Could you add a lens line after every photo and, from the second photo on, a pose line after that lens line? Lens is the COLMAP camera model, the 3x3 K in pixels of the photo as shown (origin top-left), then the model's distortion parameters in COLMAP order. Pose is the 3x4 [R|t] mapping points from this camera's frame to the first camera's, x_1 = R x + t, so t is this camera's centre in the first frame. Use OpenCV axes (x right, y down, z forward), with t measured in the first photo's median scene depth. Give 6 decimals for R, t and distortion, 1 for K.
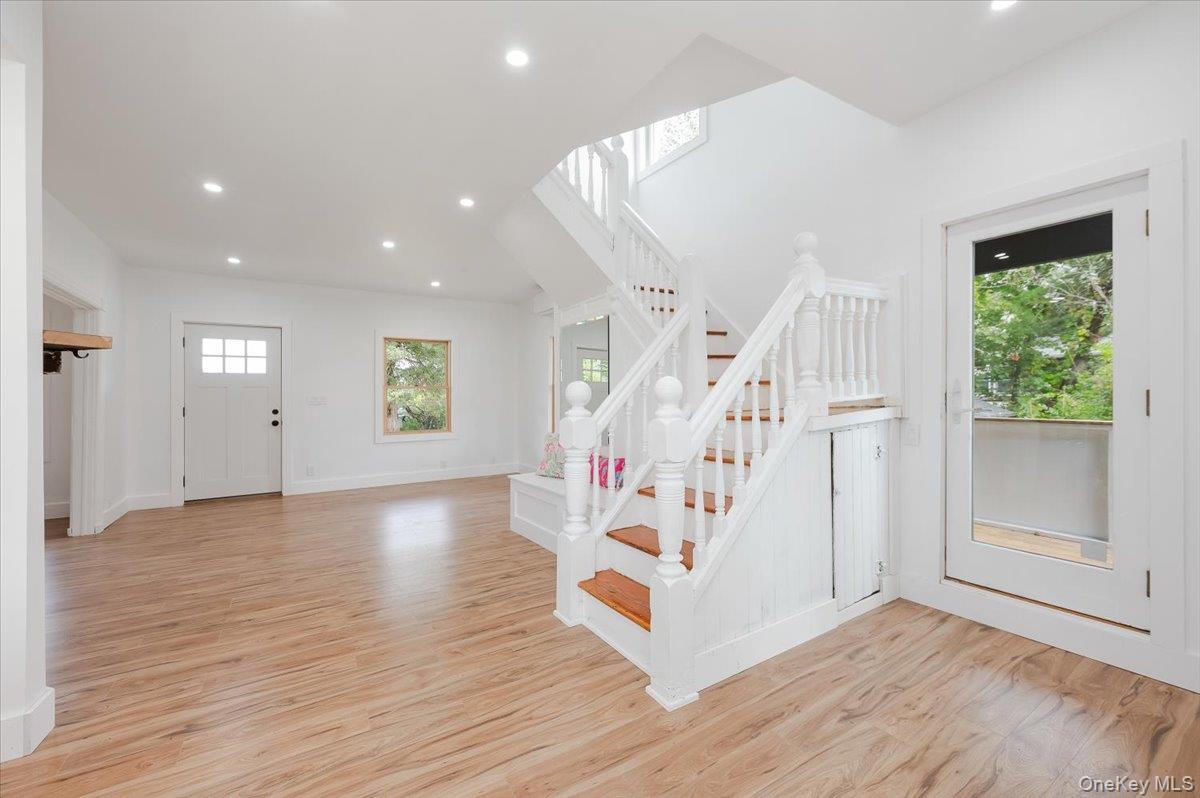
lens RADIAL K [[487.2, 0, 599.3], [0, 487.2, 384.4], [0, 0, 1]] dist [0.001926, 0.000528]
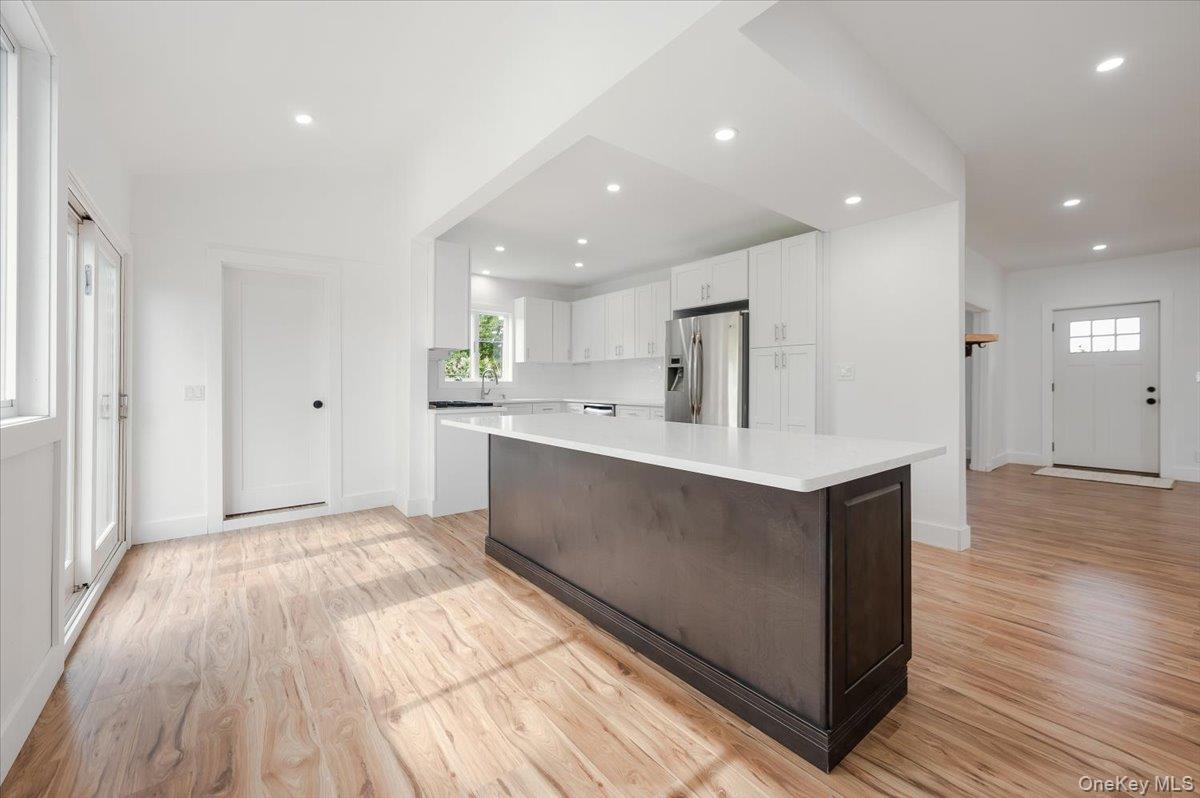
lens RADIAL K [[487.2, 0, 599.3], [0, 487.2, 384.4], [0, 0, 1]] dist [0.001926, 0.000528]
pose [[0.103767, 0.019920, -0.994402, 0.276510], [0.018376, 0.999590, 0.021942, 0.007355], [0.994432, -0.020550, 0.103358, -0.280584]]
